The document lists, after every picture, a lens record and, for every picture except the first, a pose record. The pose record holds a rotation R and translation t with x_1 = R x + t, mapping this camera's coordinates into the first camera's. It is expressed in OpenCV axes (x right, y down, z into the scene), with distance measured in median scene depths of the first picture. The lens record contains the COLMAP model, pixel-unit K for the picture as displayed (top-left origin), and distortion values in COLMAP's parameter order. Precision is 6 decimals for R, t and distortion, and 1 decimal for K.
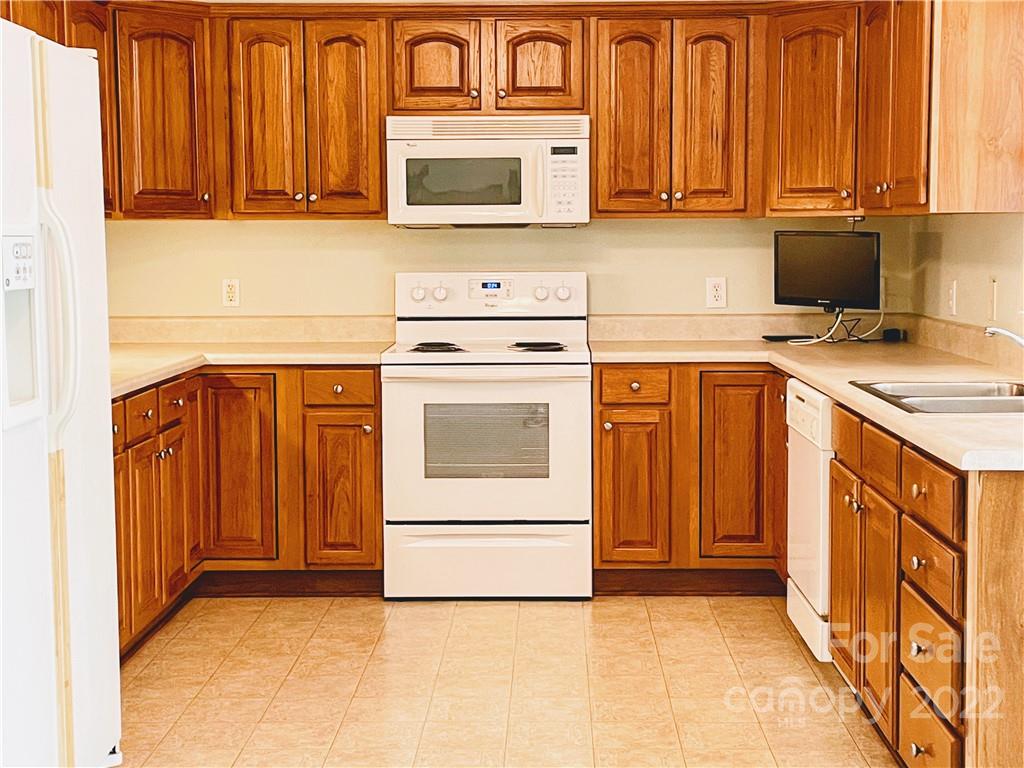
lens RADIAL K [[1582.8, 0, 509.5], [0, 1582.8, 382.6], [0, 0, 1]] dist [0.096422, 0.000000]
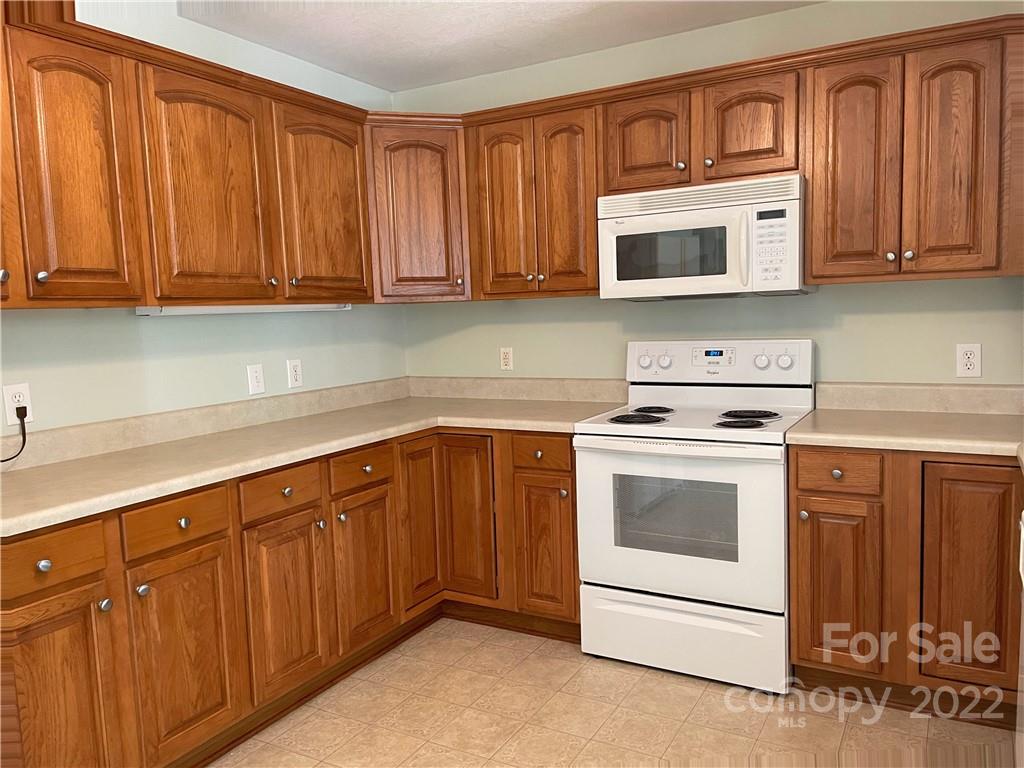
lens RADIAL K [[774.1, 0, 512.1], [0, 774.1, 390.1], [0, 0, 1]] dist [0.075339, -0.095540]
pose [[0.882866, 0.022429, -0.469090, 0.118902], [-0.013139, 0.999648, 0.023068, -0.050059], [0.469442, -0.014202, 0.882849, 0.512838]]
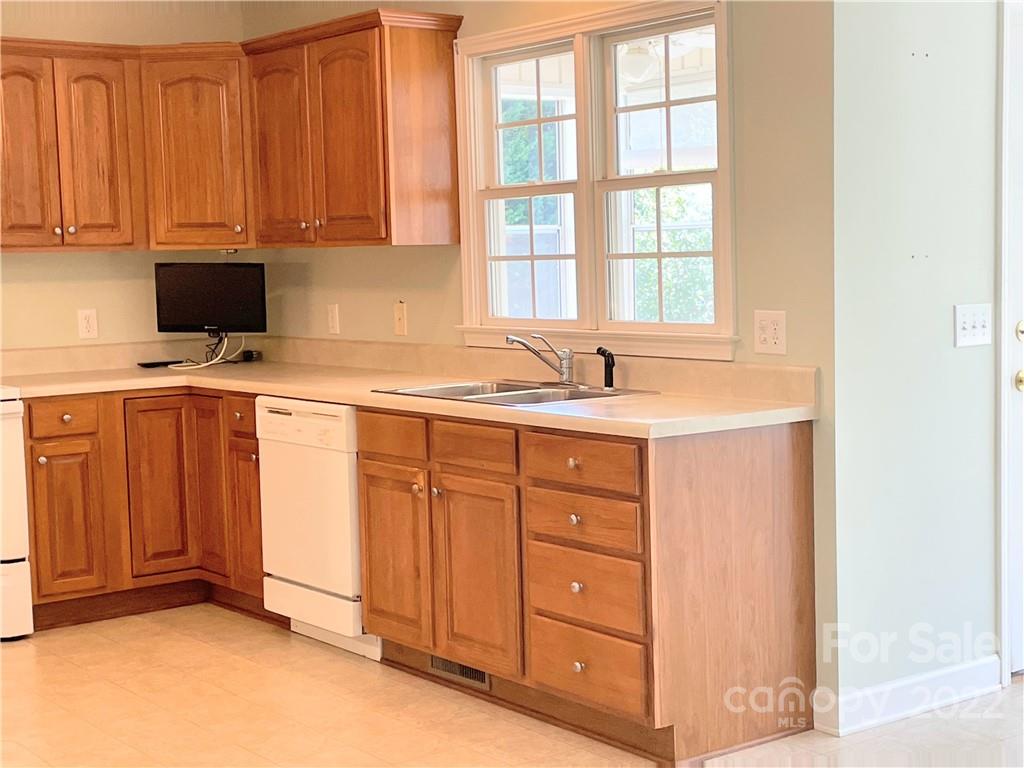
lens RADIAL K [[1582.8, 0, 515.7], [0, 1582.8, 388.9], [0, 0, 1]] dist [0.096422, 0.000000]
pose [[0.784057, -0.069359, 0.616801, -0.312175], [0.078810, 0.996818, 0.011911, -0.005631], [-0.615665, 0.039271, 0.787029, 0.019784]]
